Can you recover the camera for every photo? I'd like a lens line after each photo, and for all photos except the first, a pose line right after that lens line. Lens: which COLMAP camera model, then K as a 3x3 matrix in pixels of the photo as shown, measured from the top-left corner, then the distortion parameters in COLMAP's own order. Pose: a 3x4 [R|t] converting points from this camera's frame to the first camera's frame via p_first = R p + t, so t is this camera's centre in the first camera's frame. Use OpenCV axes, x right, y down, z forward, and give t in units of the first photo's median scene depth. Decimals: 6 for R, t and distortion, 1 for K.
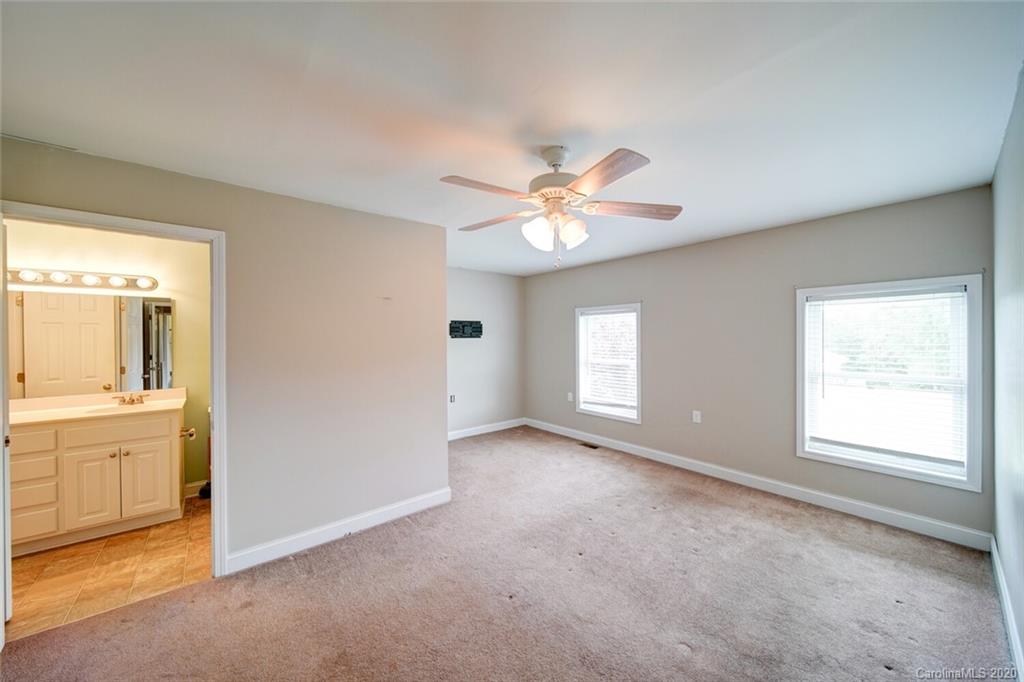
lens RADIAL K [[360.2, 0, 511.4], [0, 360.2, 338.6], [0, 0, 1]] dist [0.000989, -0.001971]
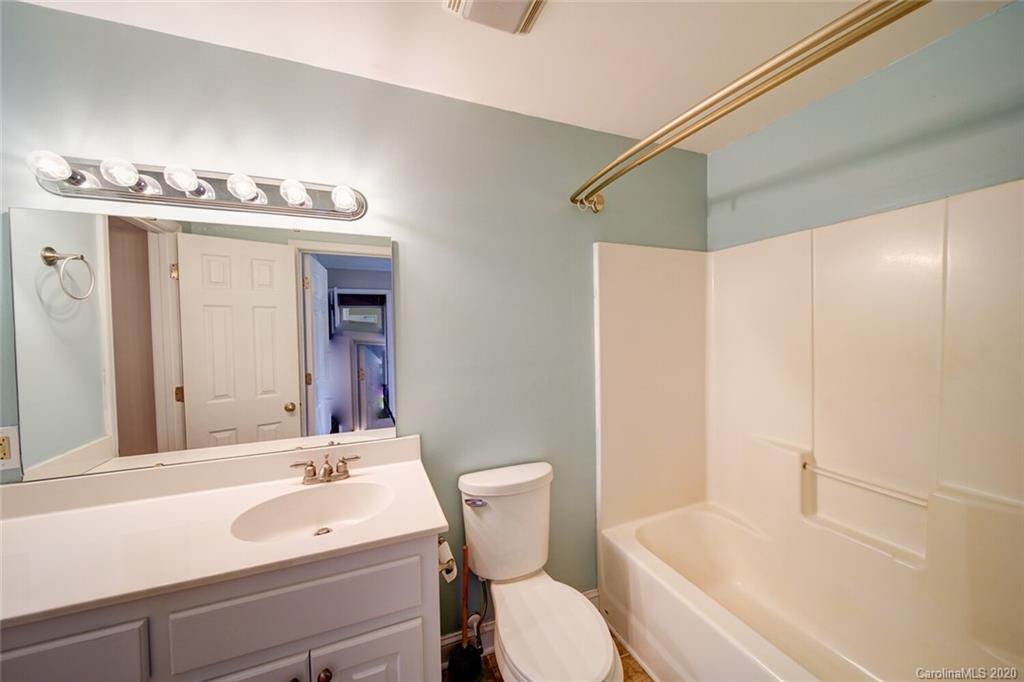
lens RADIAL K [[360.2, 0, 511.4], [0, 360.2, 338.6], [0, 0, 1]] dist [0.000989, -0.001971]
pose [[0.952979, -0.004600, -0.303002, -0.526468], [0.010519, 0.999784, 0.017907, 0.006311], [0.302854, -0.020252, 0.952822, 0.485626]]
